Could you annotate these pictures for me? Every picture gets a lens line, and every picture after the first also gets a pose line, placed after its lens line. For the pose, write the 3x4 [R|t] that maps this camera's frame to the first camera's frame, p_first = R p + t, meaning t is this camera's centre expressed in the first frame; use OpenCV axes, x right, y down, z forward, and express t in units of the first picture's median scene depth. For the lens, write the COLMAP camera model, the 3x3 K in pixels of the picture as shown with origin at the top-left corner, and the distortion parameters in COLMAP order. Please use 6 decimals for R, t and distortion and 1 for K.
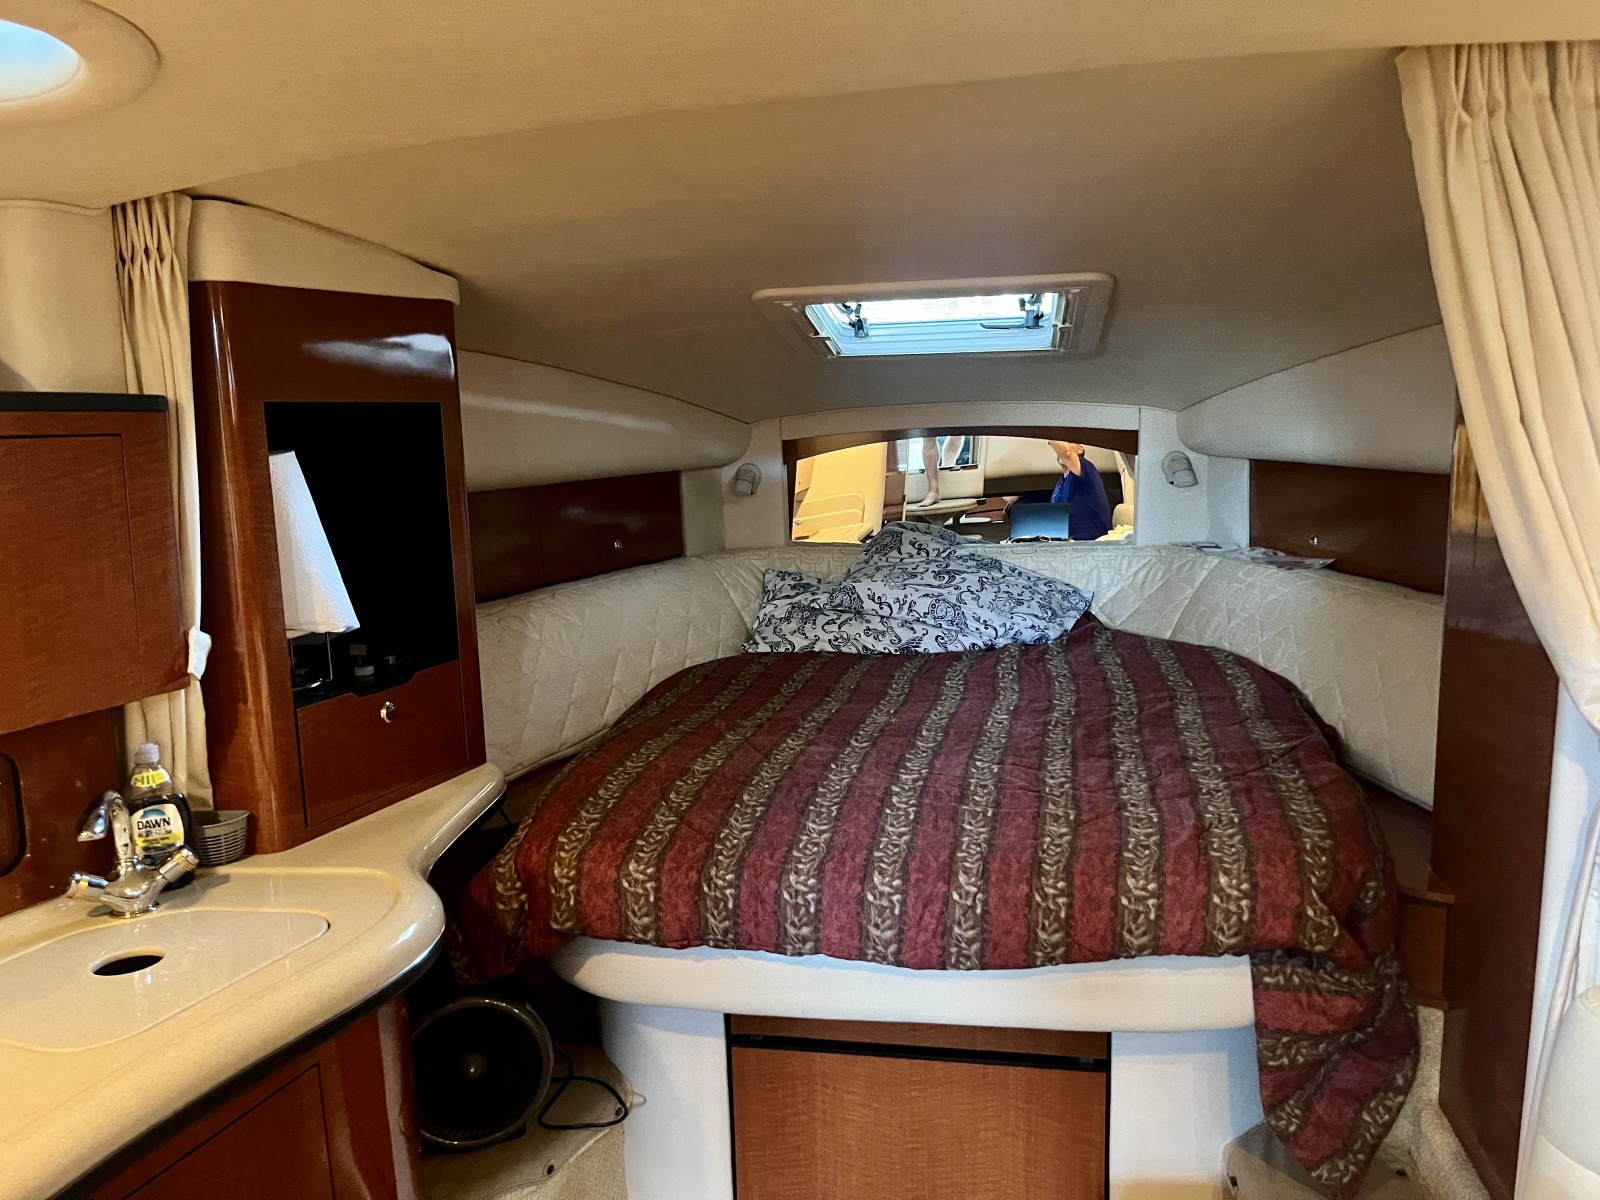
lens RADIAL K [[1183.9, 0, 833.0], [0, 1183.9, 597.0], [0, 0, 1]] dist [0.026502, -0.006710]
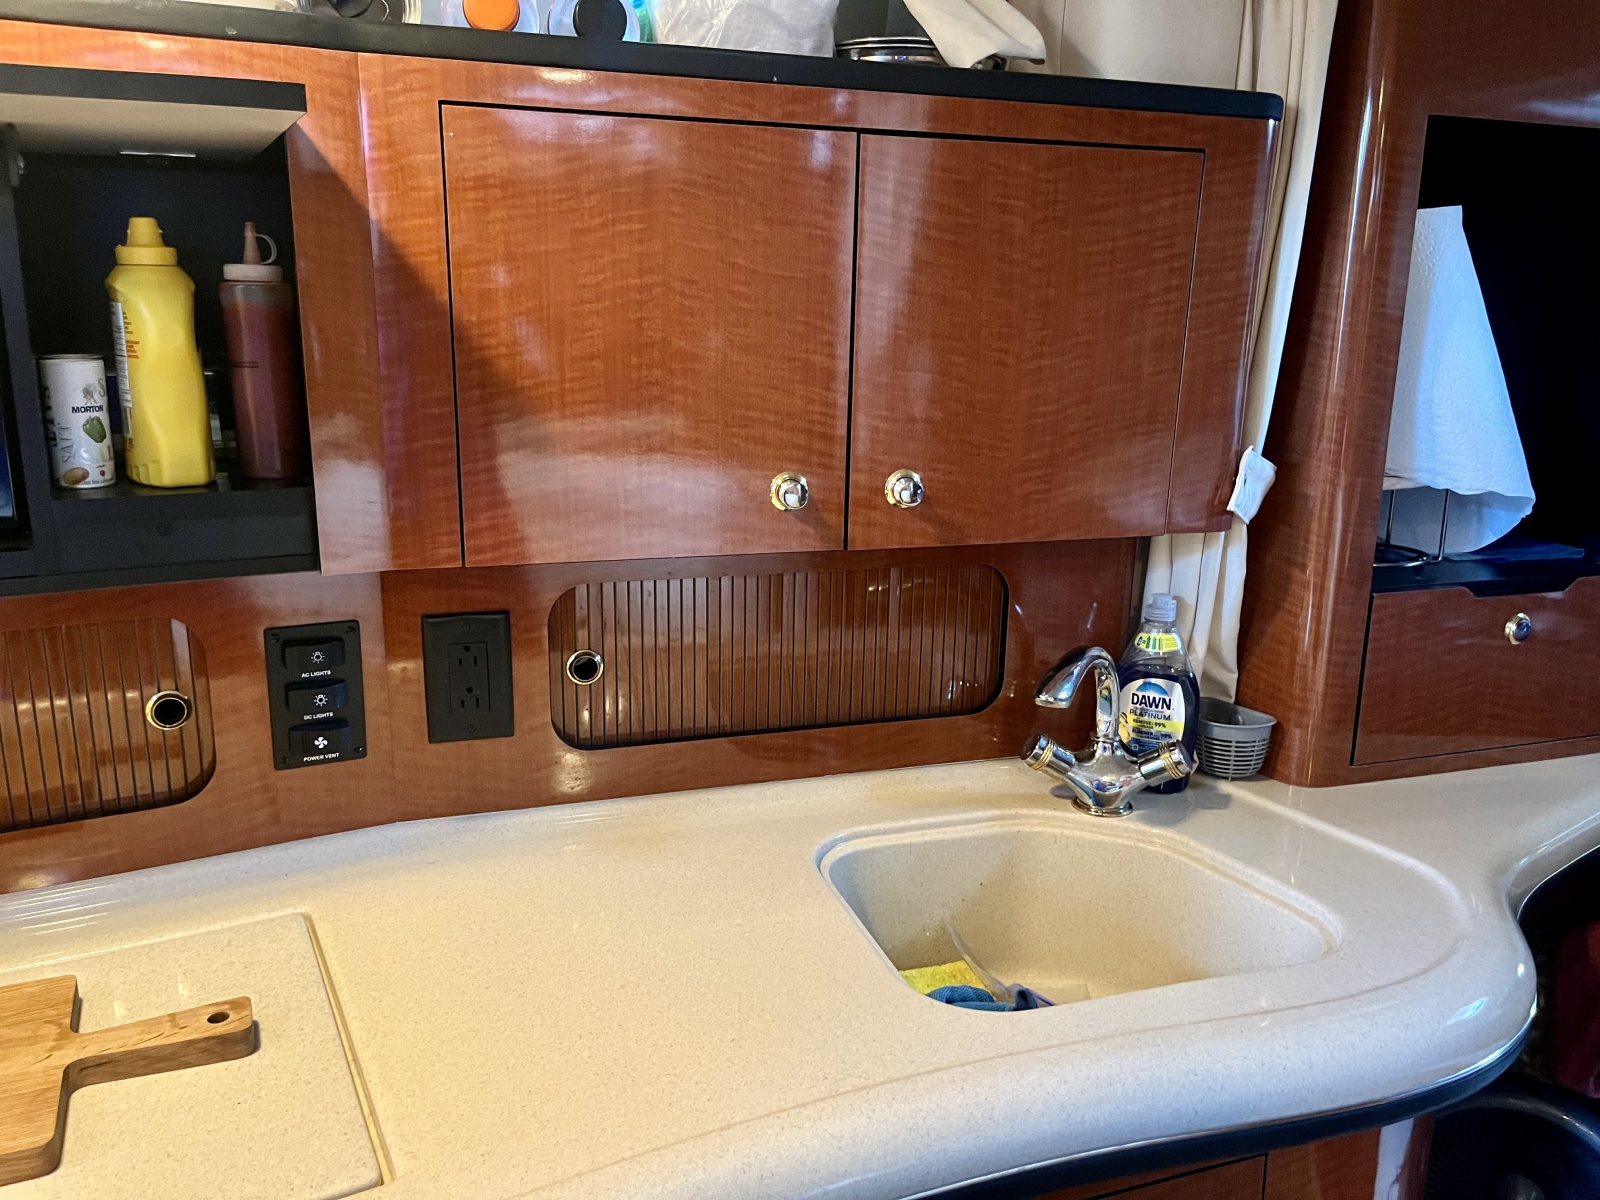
lens RADIAL K [[1183.9, 0, 833.0], [0, 1183.9, 597.0], [0, 0, 1]] dist [0.026502, -0.006710]
pose [[0.608946, 0.219769, -0.762159, -0.131955], [-0.139251, 0.975548, 0.170042, 0.025732], [0.780893, 0.002585, 0.624660, 0.364877]]
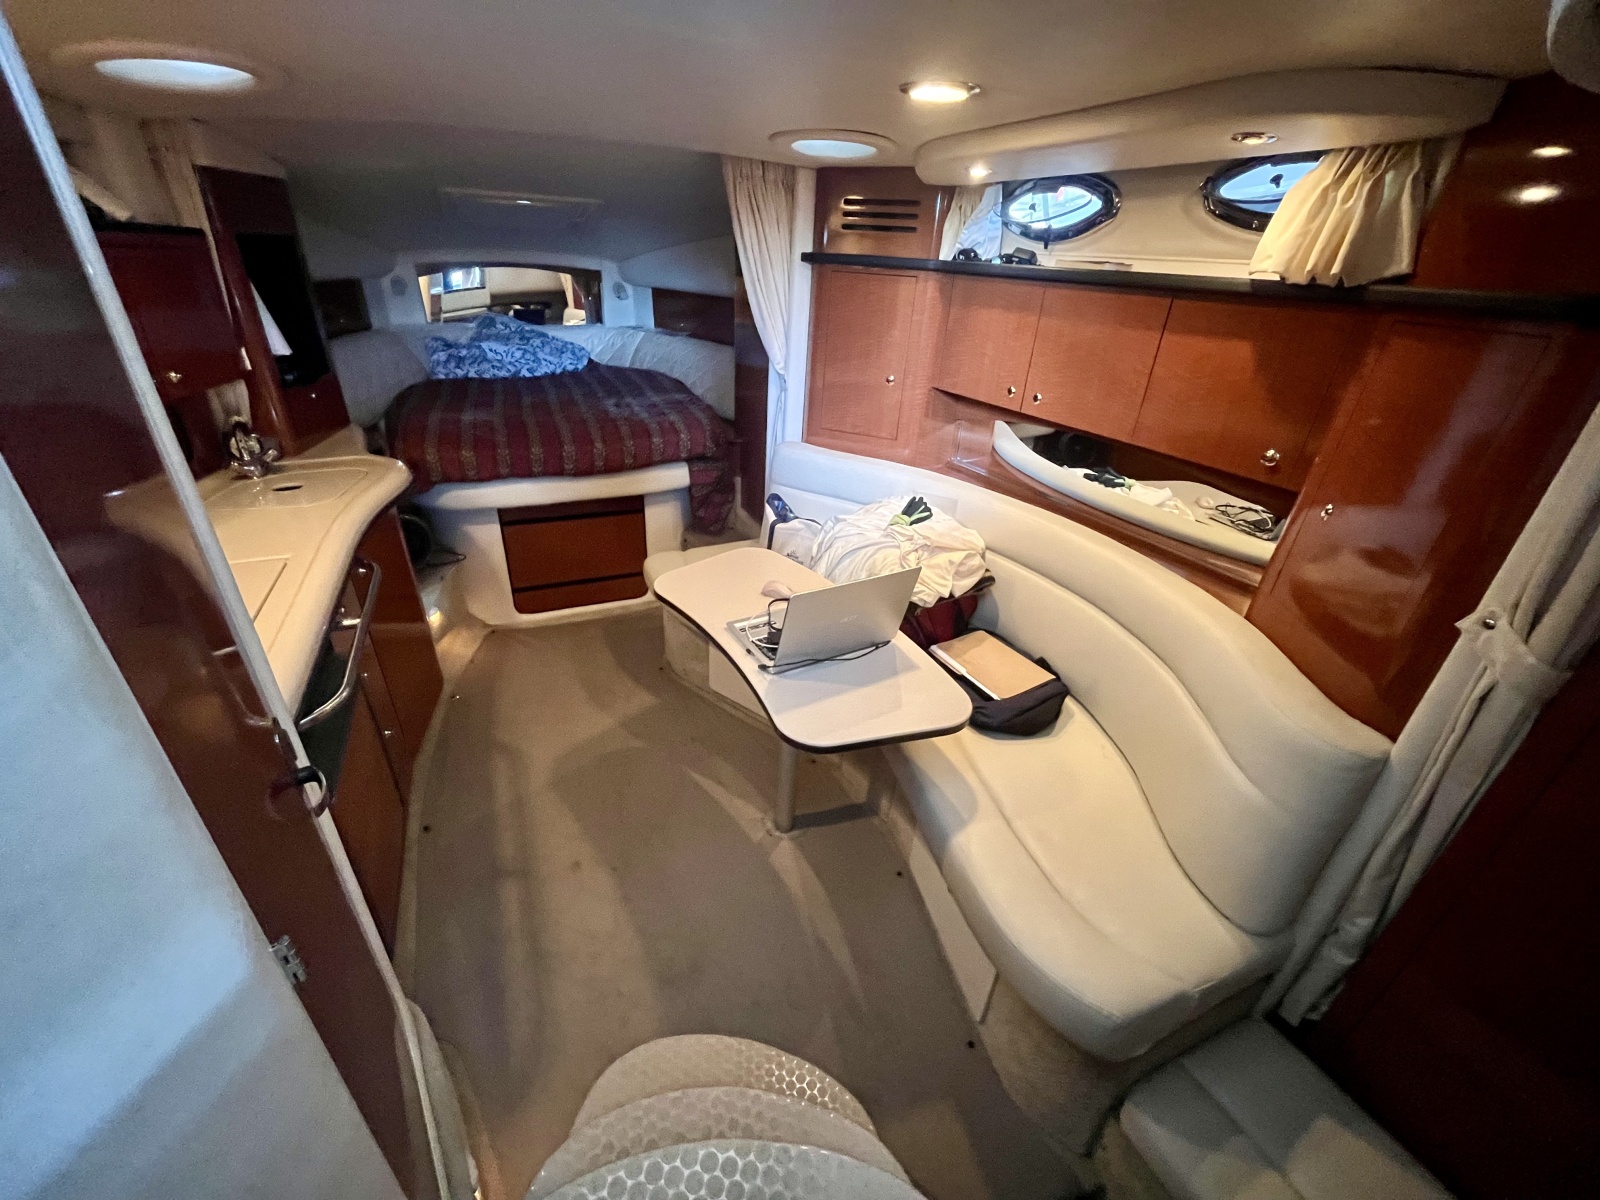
lens RADIAL K [[652.4, 0, 800.0], [0, 652.4, 600.0], [0, 0, 1]] dist [-0.006127, 0.000245]
pose [[0.817259, -0.204685, 0.538695, -0.422043], [0.018223, 0.943506, 0.330853, 0.083562], [-0.575983, -0.260576, 0.774819, -0.612892]]
